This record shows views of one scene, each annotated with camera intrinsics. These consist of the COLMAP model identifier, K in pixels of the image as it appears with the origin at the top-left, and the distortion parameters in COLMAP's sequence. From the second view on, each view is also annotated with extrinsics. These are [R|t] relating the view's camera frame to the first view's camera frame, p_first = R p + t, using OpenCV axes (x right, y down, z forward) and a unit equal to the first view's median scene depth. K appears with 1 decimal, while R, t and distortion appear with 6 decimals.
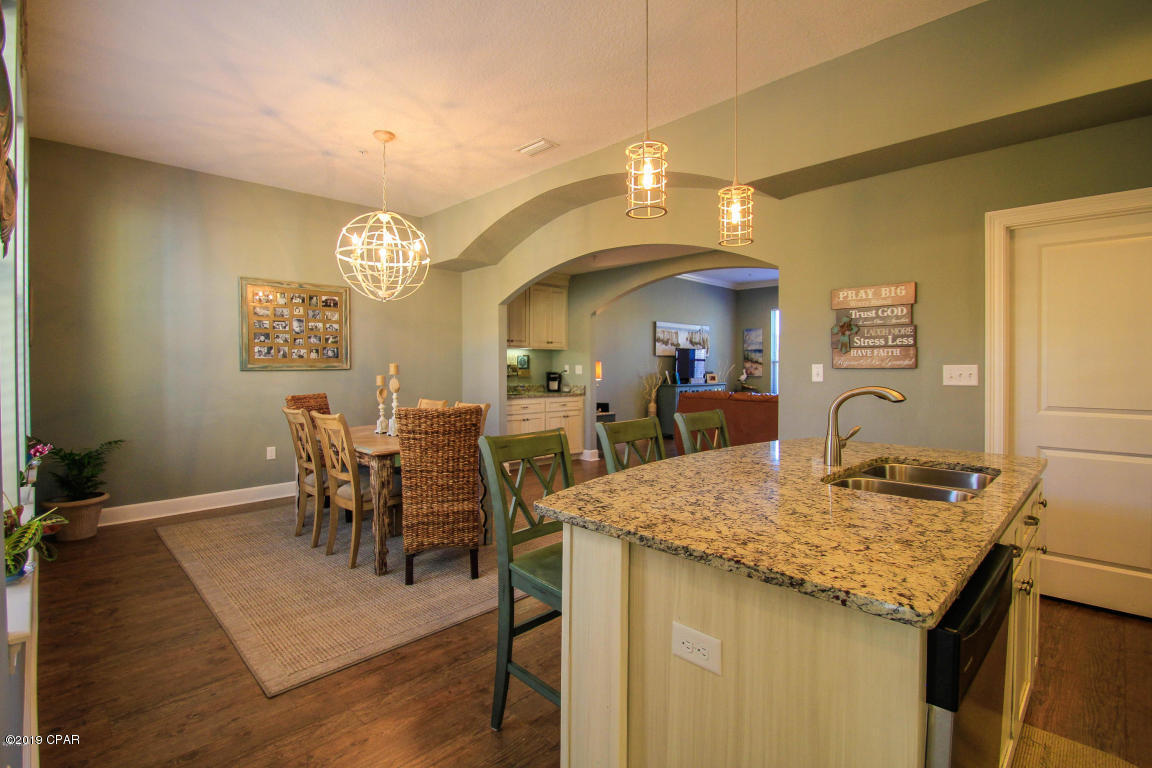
lens RADIAL K [[543.1, 0, 564.3], [0, 543.1, 369.9], [0, 0, 1]] dist [-0.005883, -0.007425]
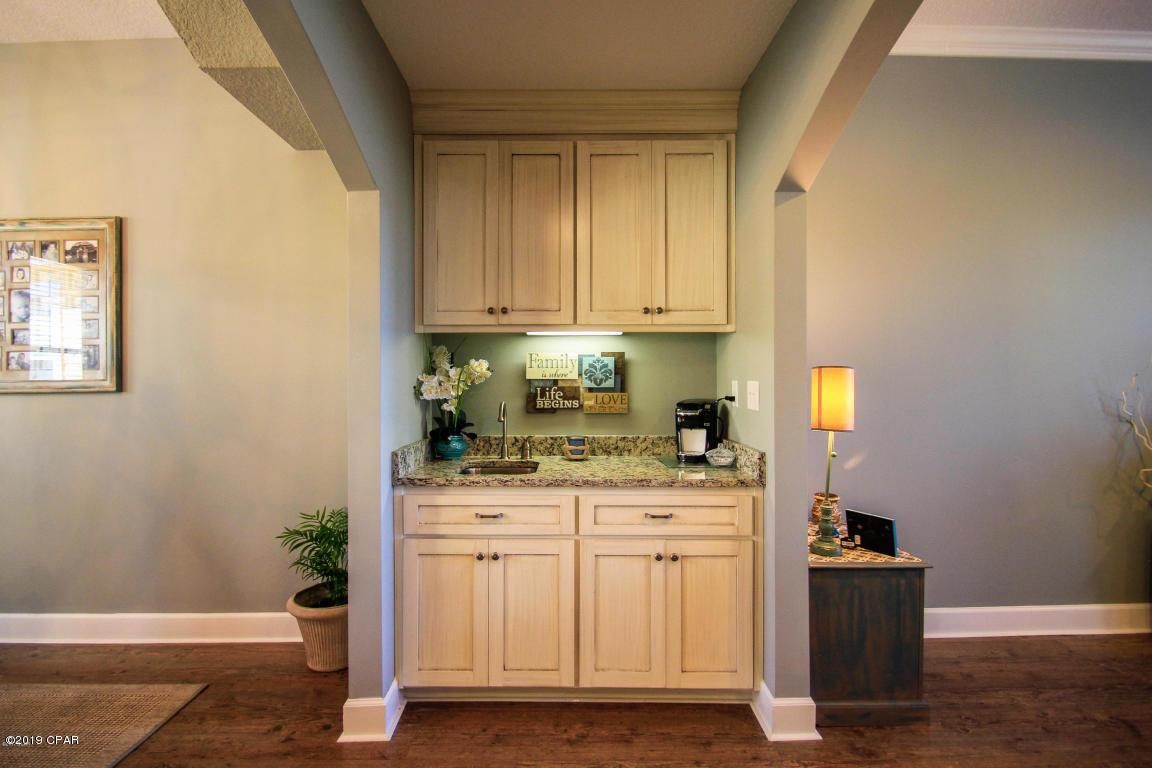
lens RADIAL K [[543.1, 0, 573.8], [0, 543.1, 377.9], [0, 0, 1]] dist [-0.005883, -0.007425]
pose [[0.715956, -0.007609, -0.698104, 0.487548], [-0.002113, 0.999912, -0.013066, -0.016987], [0.698142, 0.010829, 0.715877, 2.191319]]
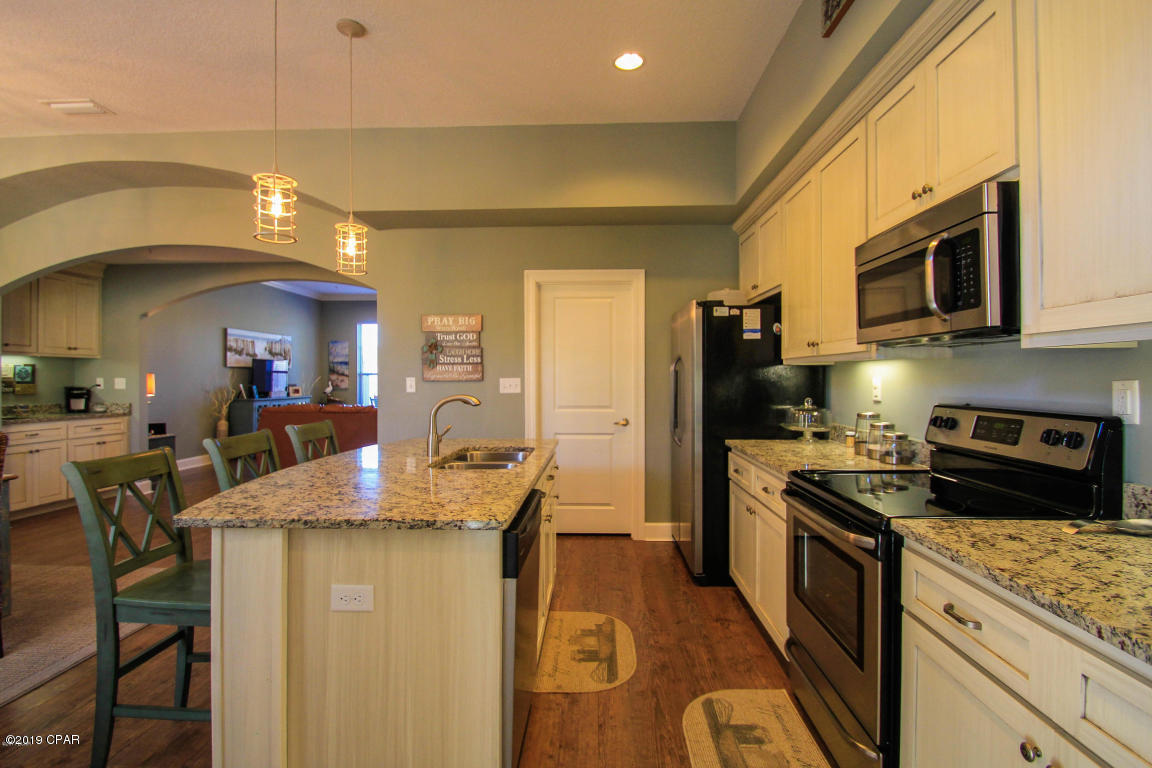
lens RADIAL K [[558.7, 0, 572.7], [0, 558.7, 376.2], [0, 0, 1]] dist [-0.002499, -0.000081]
pose [[0.730899, -0.000010, 0.682485, -0.143933], [0.006394, 0.999956, -0.006833, -0.003950], [-0.682455, 0.009358, 0.730867, -0.174282]]
